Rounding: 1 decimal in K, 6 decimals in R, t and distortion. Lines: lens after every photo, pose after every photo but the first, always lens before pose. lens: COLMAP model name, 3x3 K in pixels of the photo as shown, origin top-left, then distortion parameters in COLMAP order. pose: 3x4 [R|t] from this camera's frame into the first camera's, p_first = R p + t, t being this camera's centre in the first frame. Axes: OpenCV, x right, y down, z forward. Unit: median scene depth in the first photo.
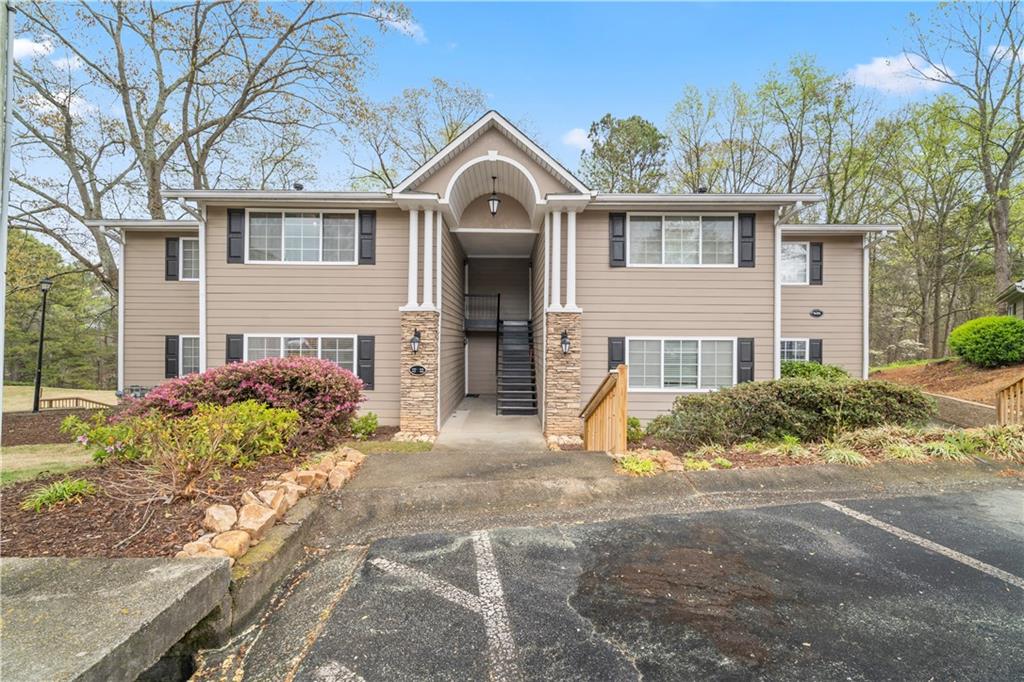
lens RADIAL K [[472.7, 0, 512.0], [0, 472.7, 341.0], [0, 0, 1]] dist [-0.000028, -0.000130]
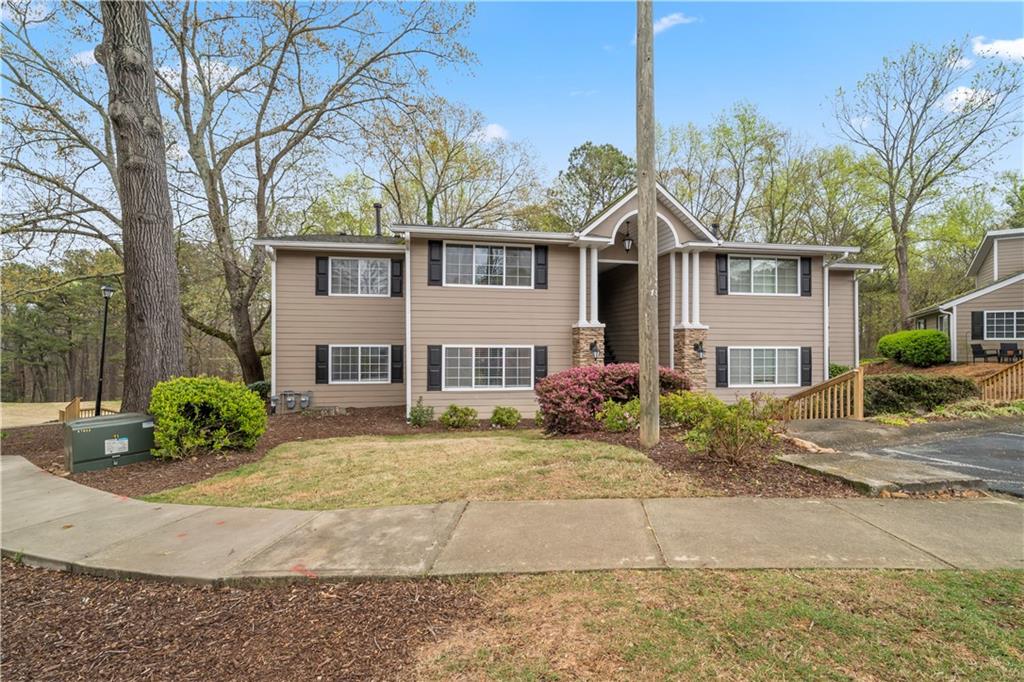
lens RADIAL K [[478.7, 0, 512.0], [0, 478.7, 341.0], [0, 0, 1]] dist [-0.000694, 0.000117]
pose [[0.983109, 0.000018, 0.183019, -0.610979], [0.001622, 0.999960, -0.008810, -0.013379], [-0.183012, 0.008959, 0.983070, -0.224529]]
